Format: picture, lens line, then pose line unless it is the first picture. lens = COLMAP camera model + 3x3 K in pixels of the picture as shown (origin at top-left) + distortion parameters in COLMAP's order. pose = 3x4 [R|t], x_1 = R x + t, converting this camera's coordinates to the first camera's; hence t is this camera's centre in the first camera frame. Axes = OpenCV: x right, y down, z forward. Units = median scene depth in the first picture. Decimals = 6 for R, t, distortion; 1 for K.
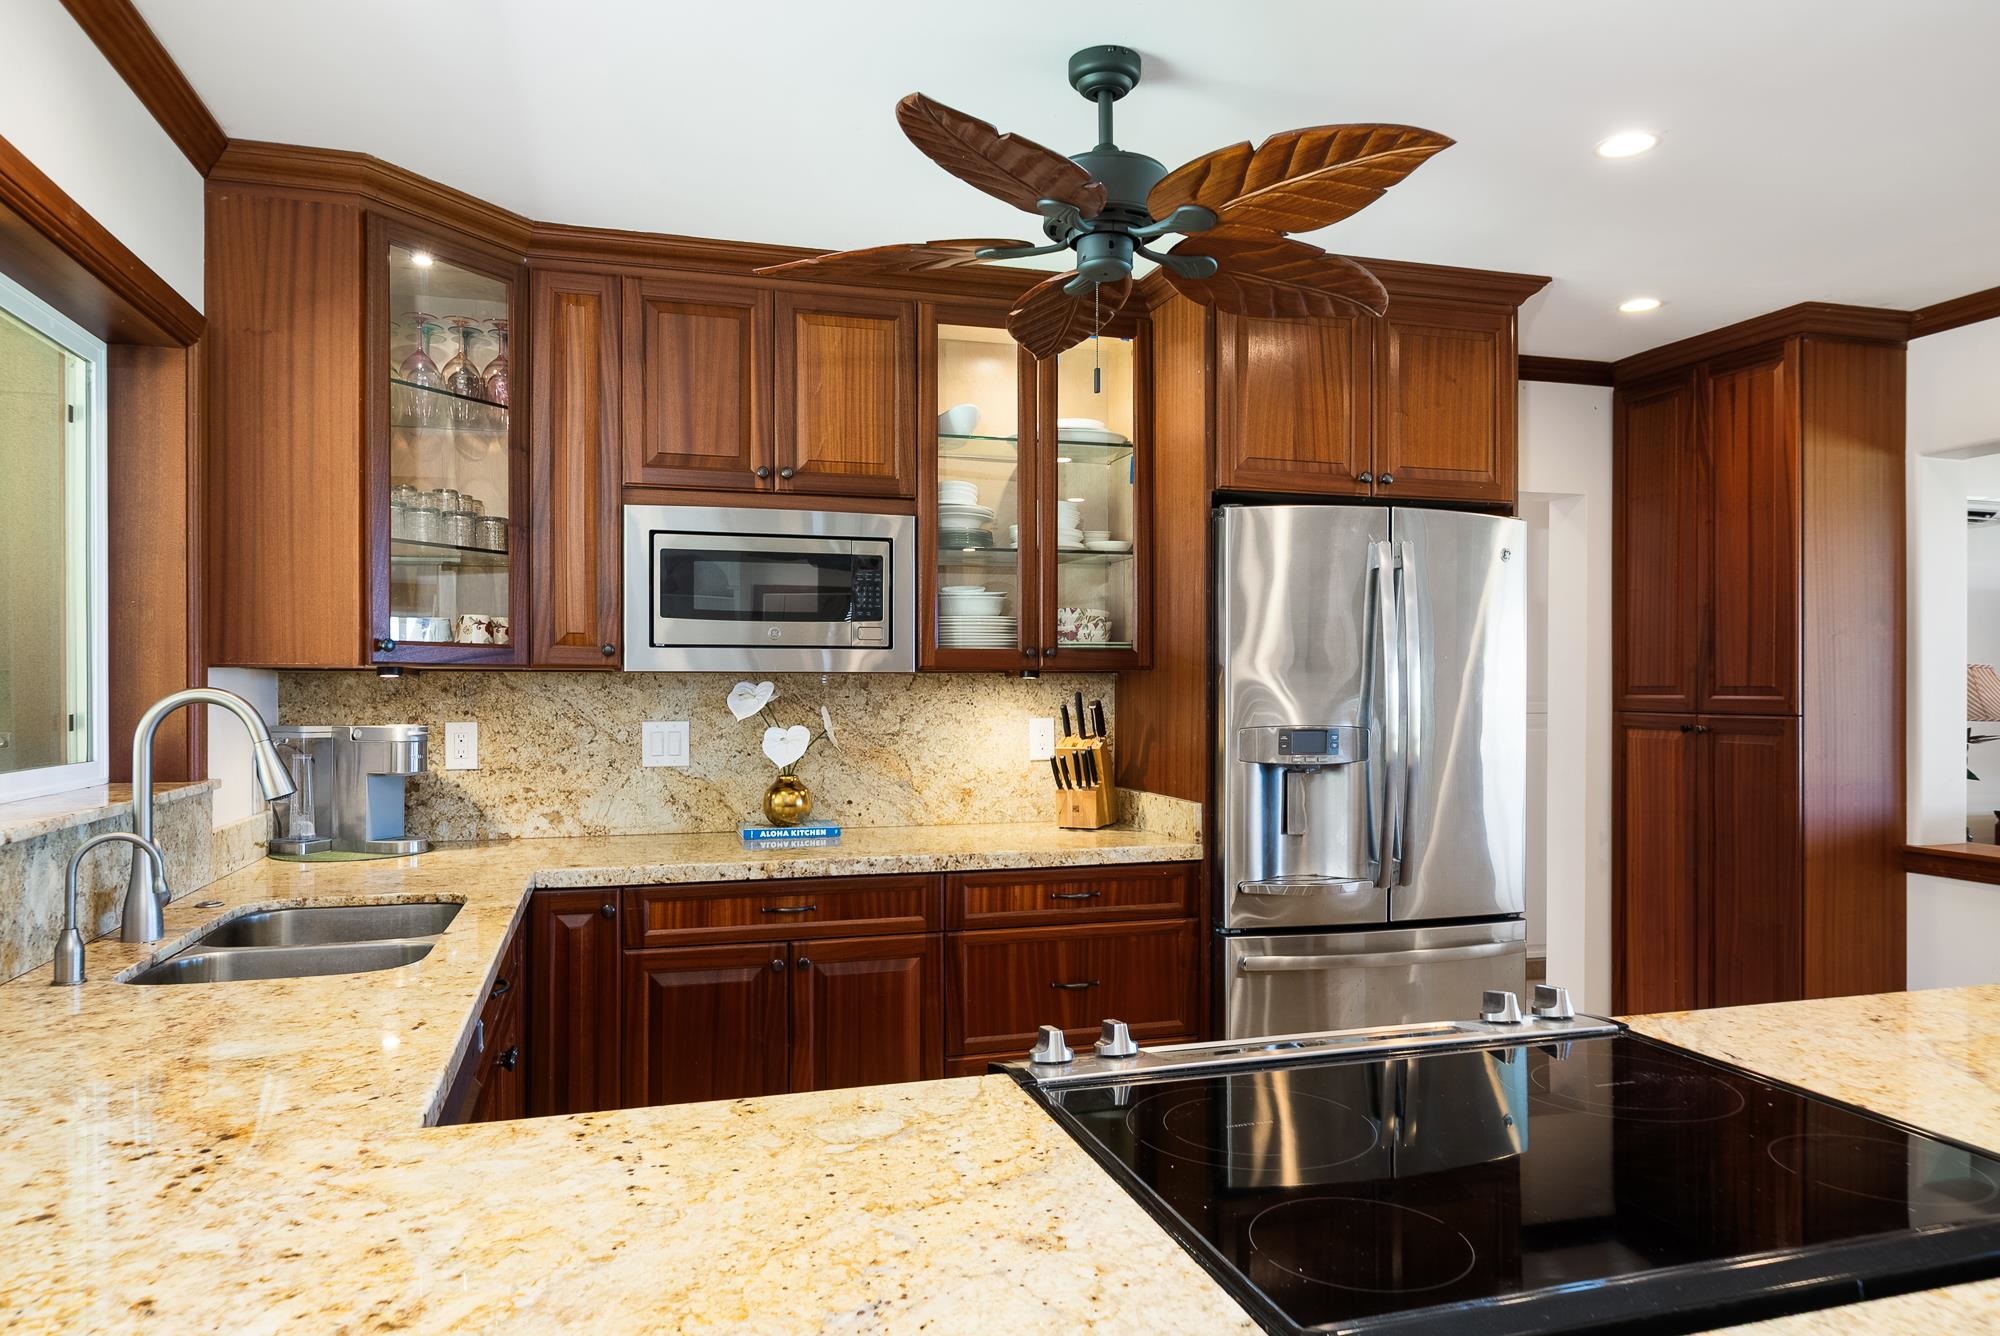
lens RADIAL K [[1317.4, 0, 1014.5], [0, 1317.4, 683.0], [0, 0, 1]] dist [-0.000542, -0.000214]
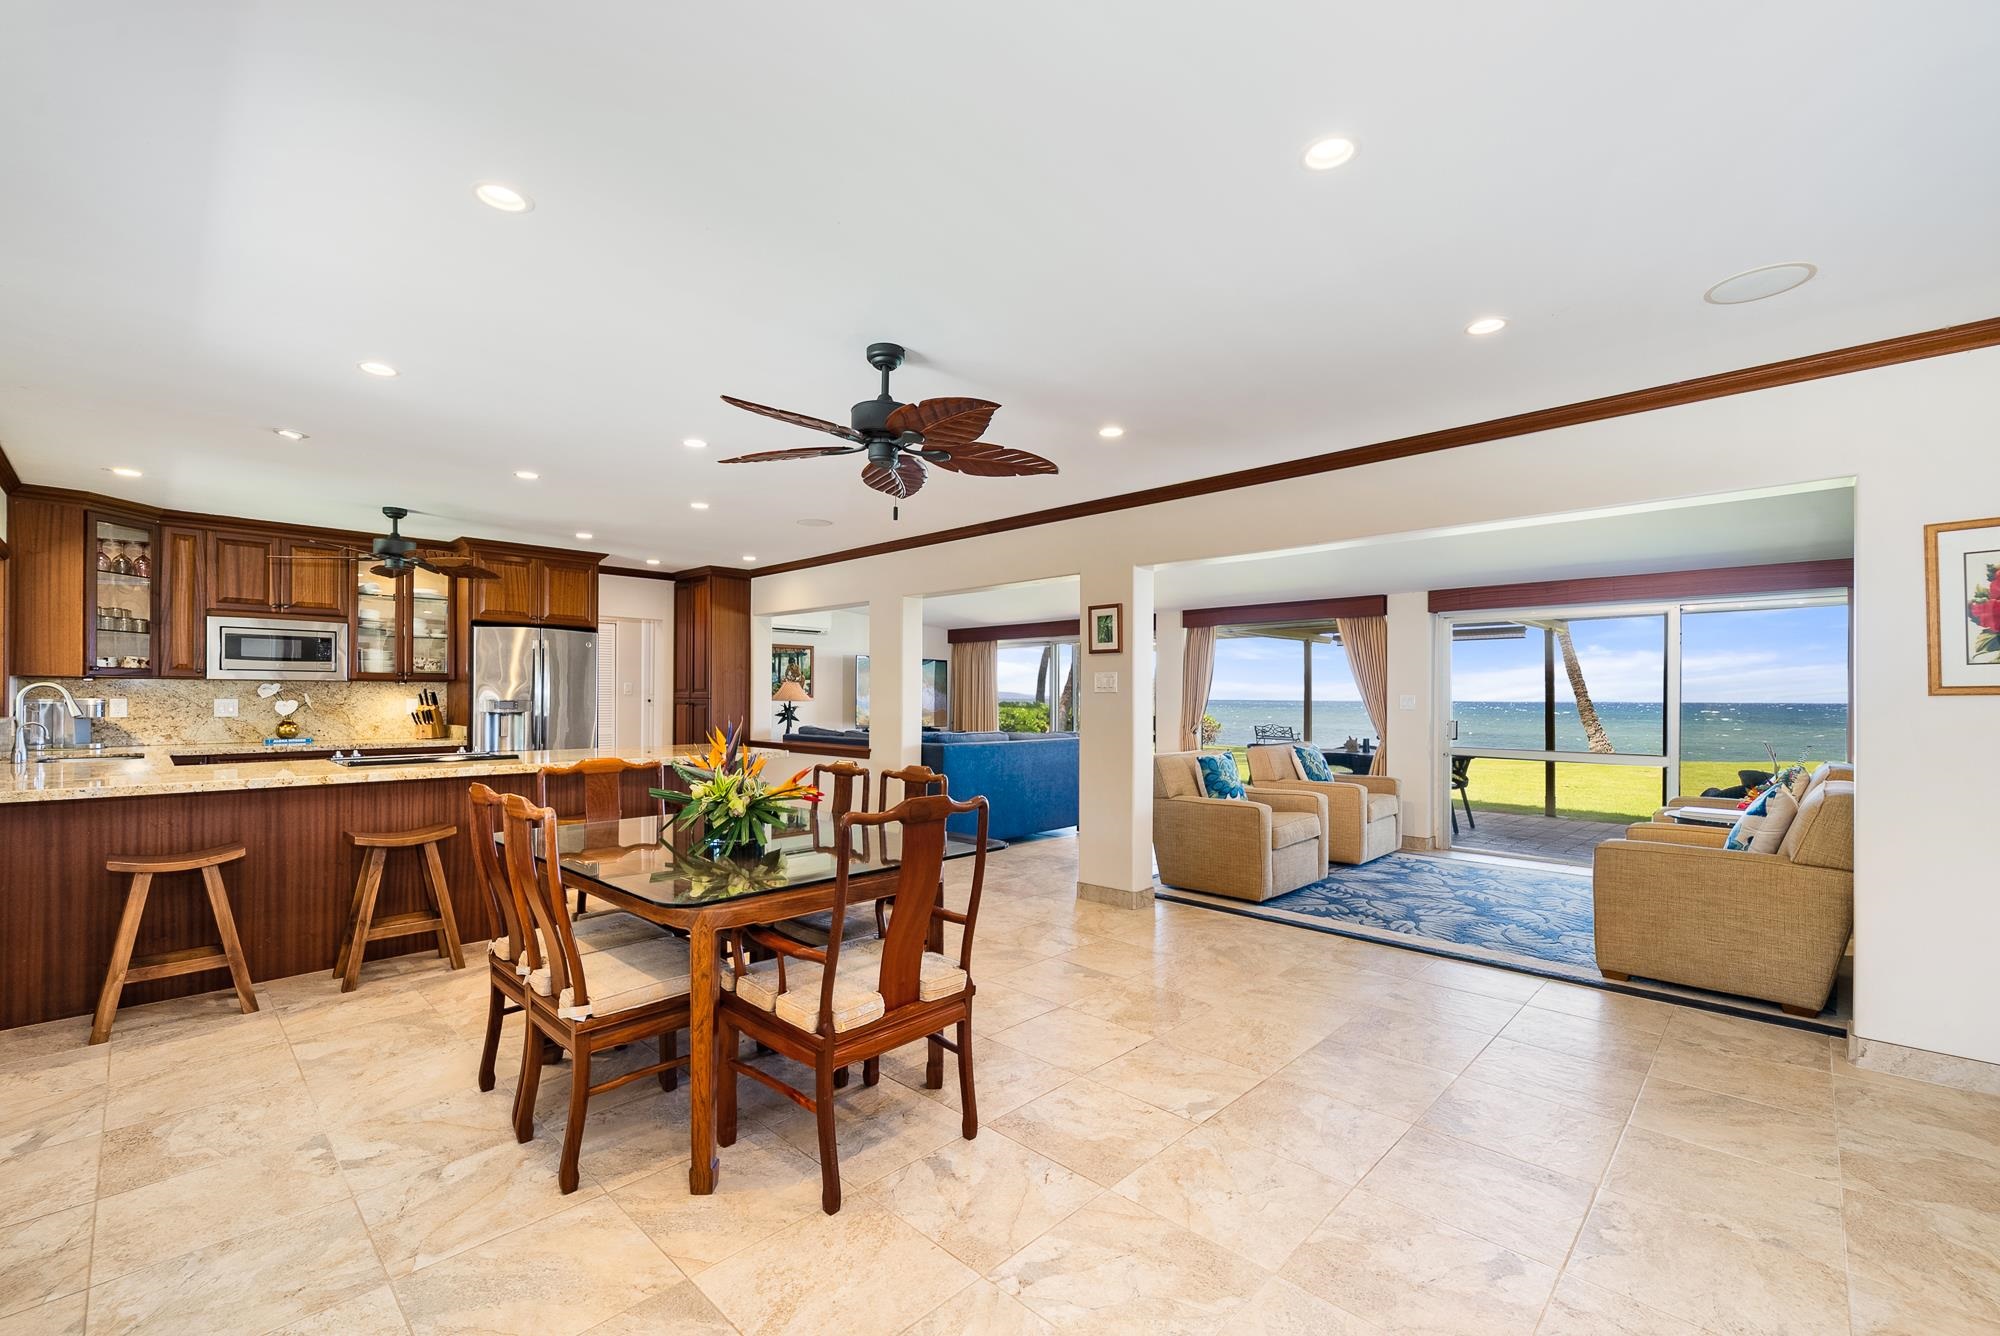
lens RADIAL K [[832.7, 0, 992.8], [0, 832.7, 693.4], [0, 0, 1]] dist [-0.000429, -0.000372]
pose [[0.876235, 0.004039, 0.481867, 0.278054], [-0.003892, 0.999992, -0.001305, 0.016151], [-0.481868, -0.000733, 0.876244, -1.208976]]
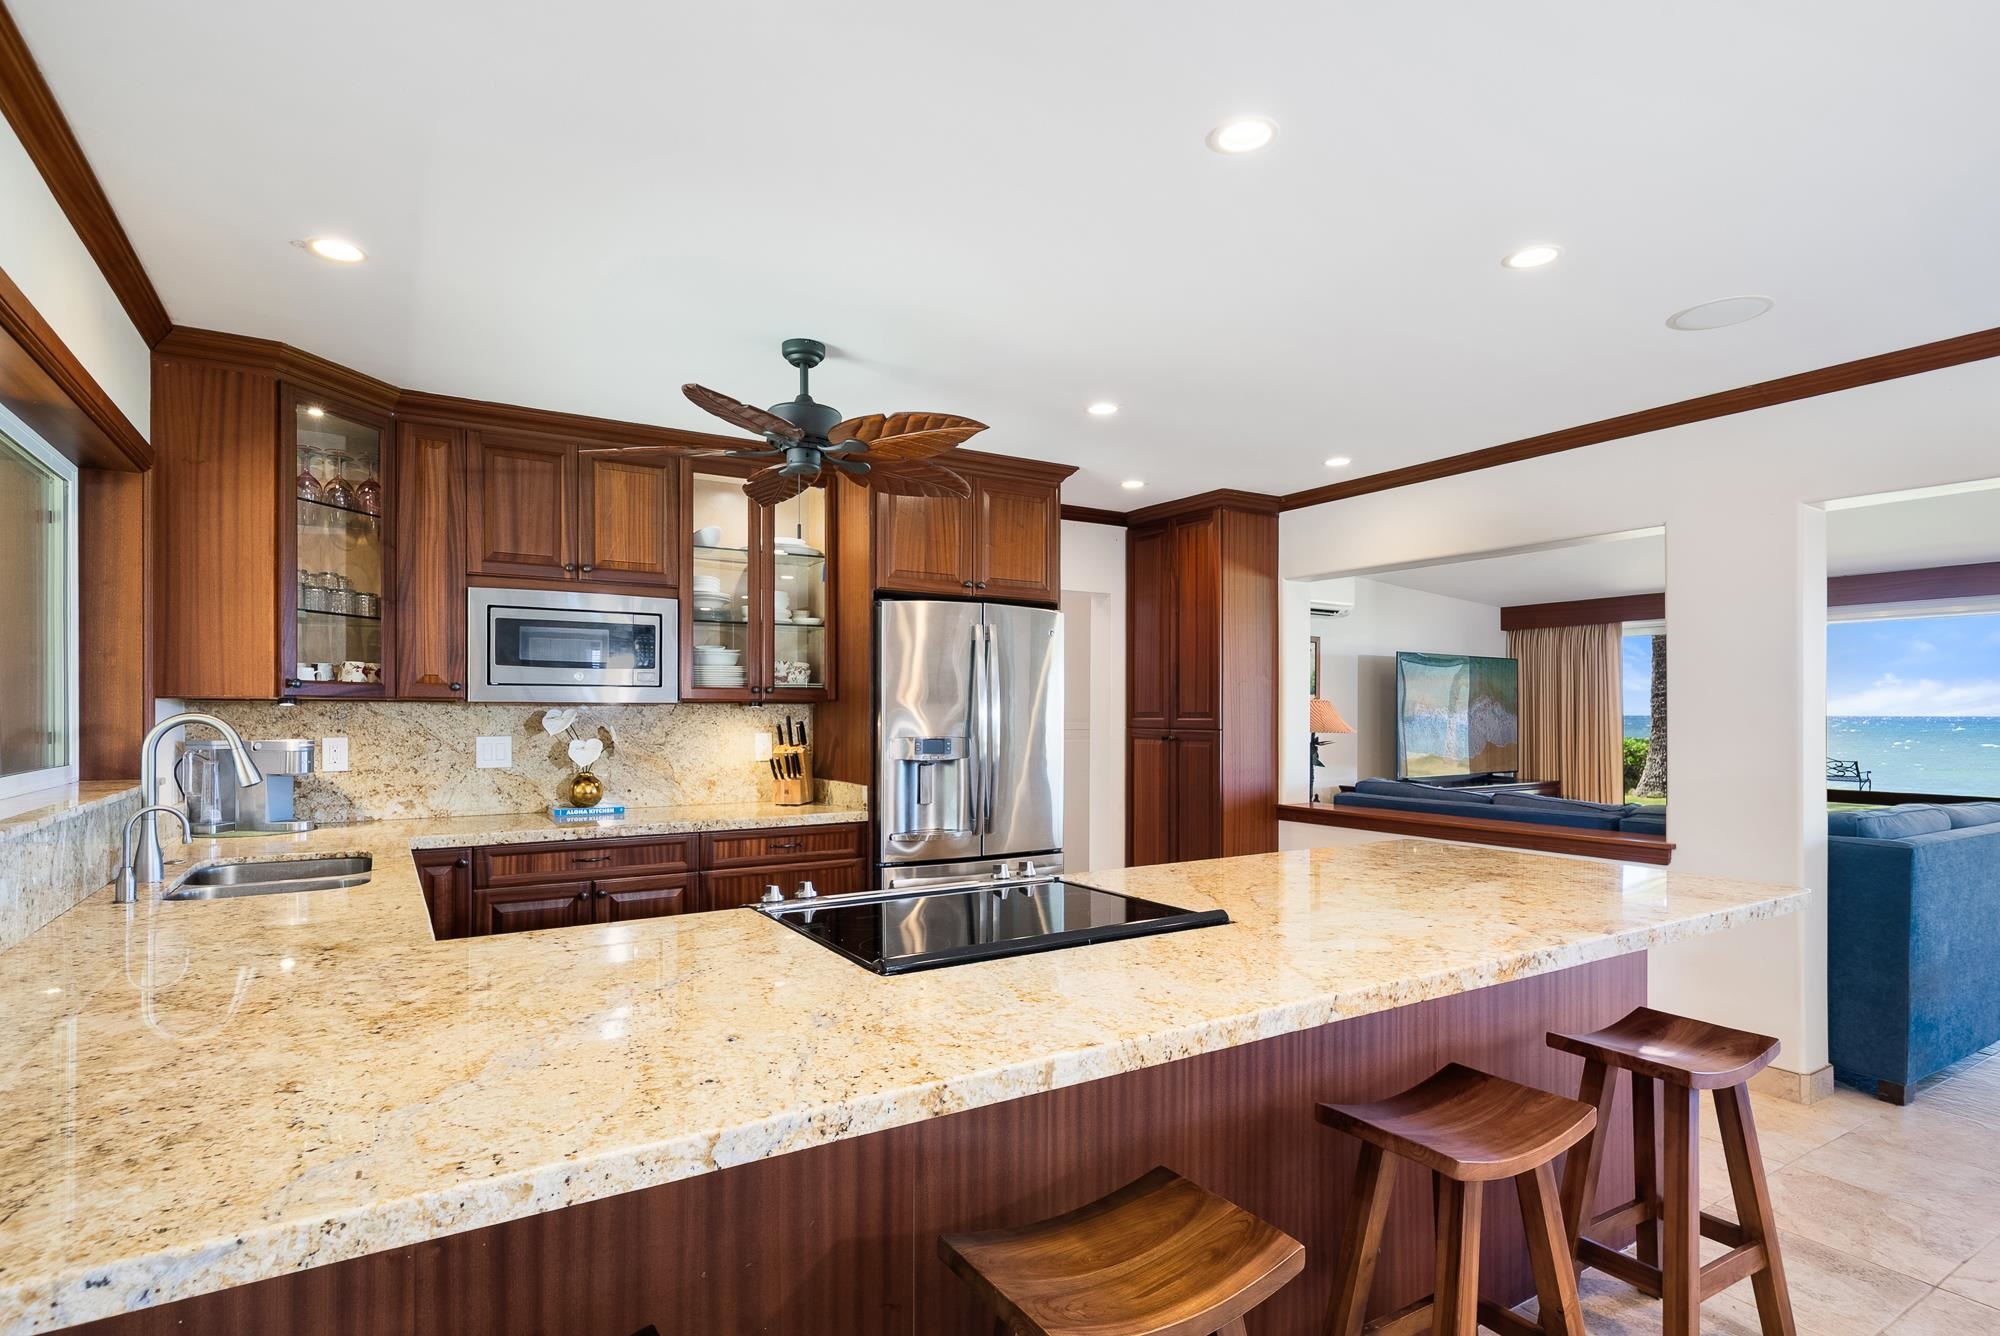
lens RADIAL K [[1018.0, 0, 1017.5], [0, 1018.0, 711.4], [0, 0, 1]] dist [0.001387, -0.000663]
pose [[0.964186, 0.000728, 0.265227, -0.009748], [-0.001285, 0.999997, 0.001928, -0.001055], [-0.265225, -0.002200, 0.964184, -0.238987]]
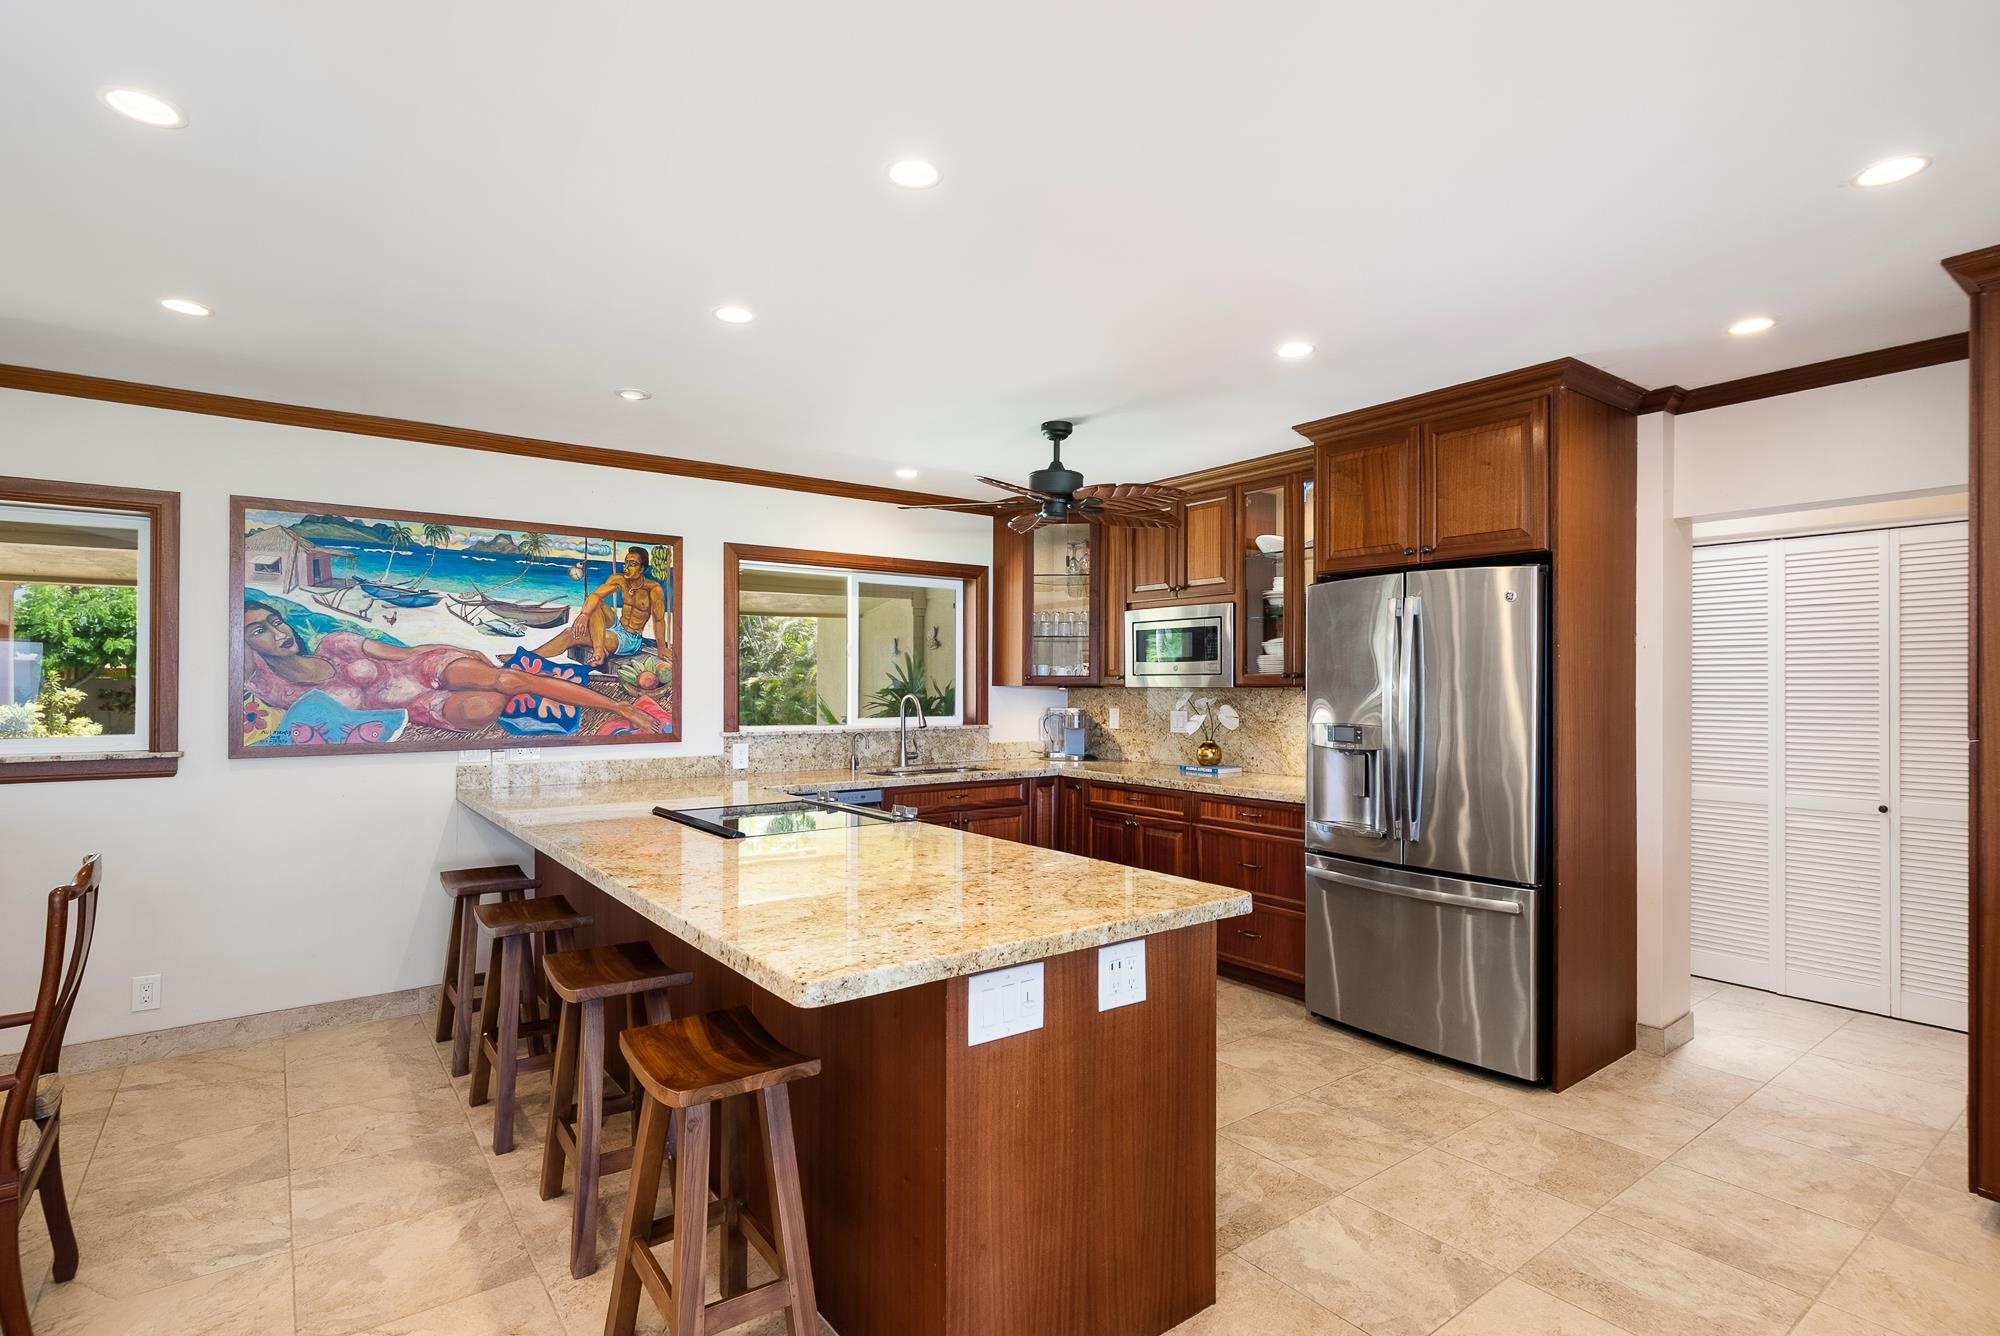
lens RADIAL K [[959.6, 0, 999.7], [0, 959.6, 677.5], [0, 0, 1]] dist [-0.006155, 0.000786]
pose [[0.356061, -0.005649, -0.934446, 1.109175], [-0.001769, 0.999976, -0.006719, -0.013010], [0.934461, 0.004046, 0.356042, 0.226800]]
